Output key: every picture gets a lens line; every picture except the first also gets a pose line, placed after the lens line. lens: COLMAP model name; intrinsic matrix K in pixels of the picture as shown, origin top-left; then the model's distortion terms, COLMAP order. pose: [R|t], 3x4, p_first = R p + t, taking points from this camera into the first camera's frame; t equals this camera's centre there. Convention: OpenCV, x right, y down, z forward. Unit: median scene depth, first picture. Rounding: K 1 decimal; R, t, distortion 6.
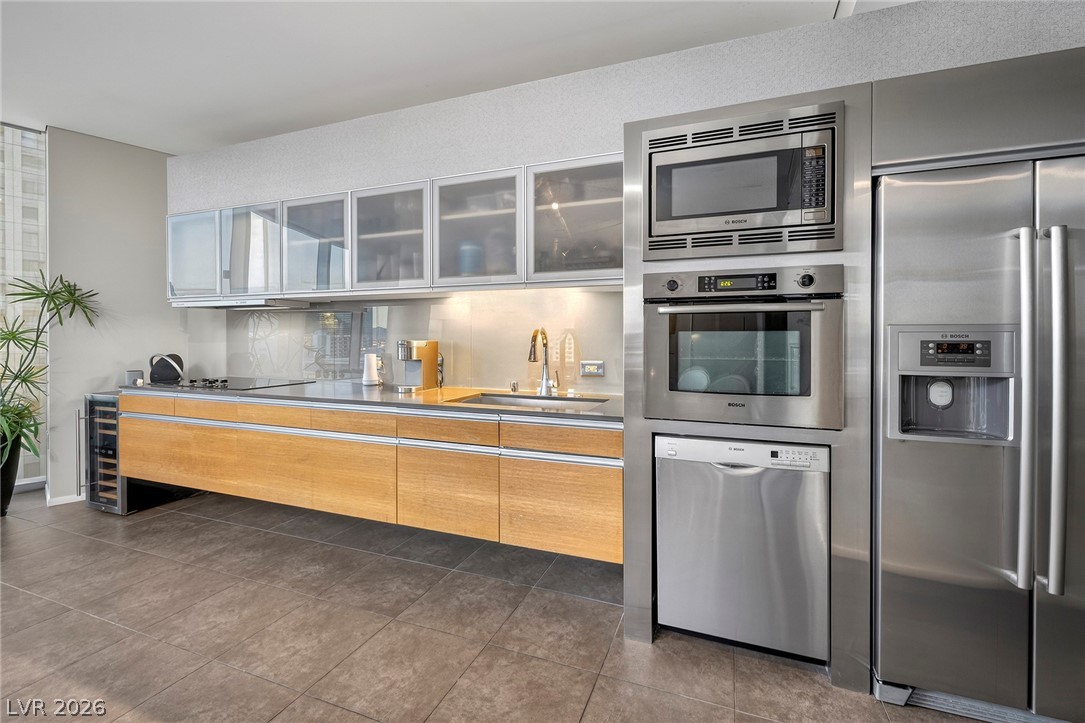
lens RADIAL K [[446.7, 0, 565.7], [0, 446.7, 338.8], [0, 0, 1]] dist [-0.001939, -0.000239]
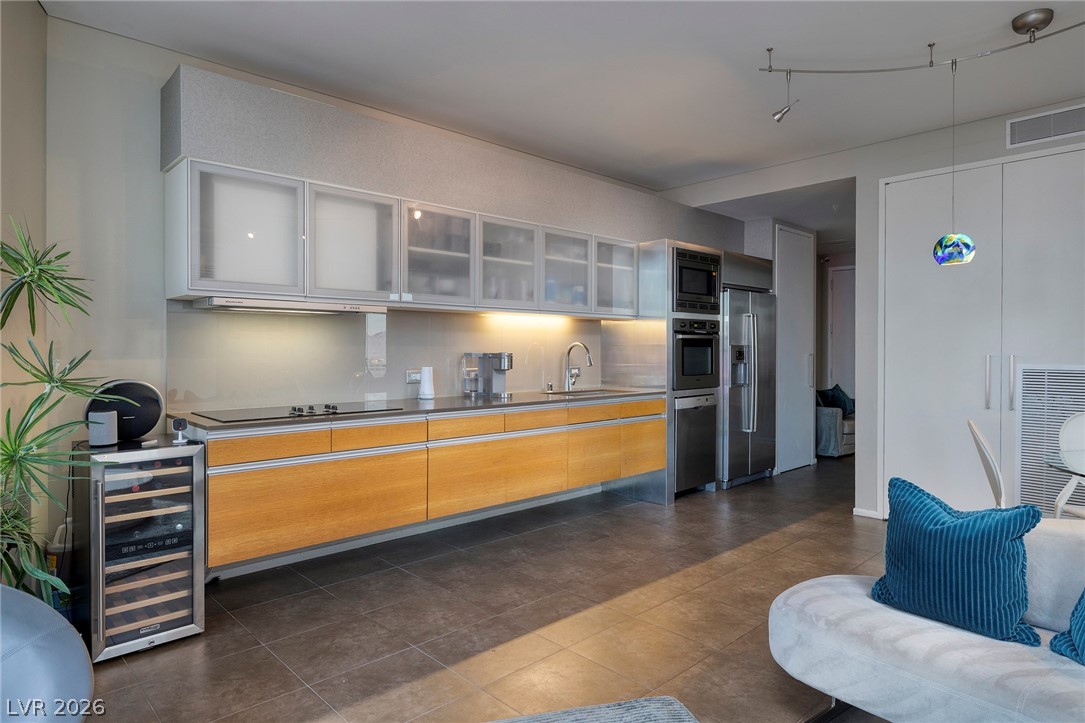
lens RADIAL K [[606.6, 0, 543.7], [0, 606.6, 354.3], [0, 0, 1]] dist [-0.002652, -0.000164]
pose [[0.451096, -0.006021, 0.892455, -2.089759], [0.003926, 0.999981, 0.004762, 0.000688], [-0.892467, 0.001355, 0.451111, 0.250727]]
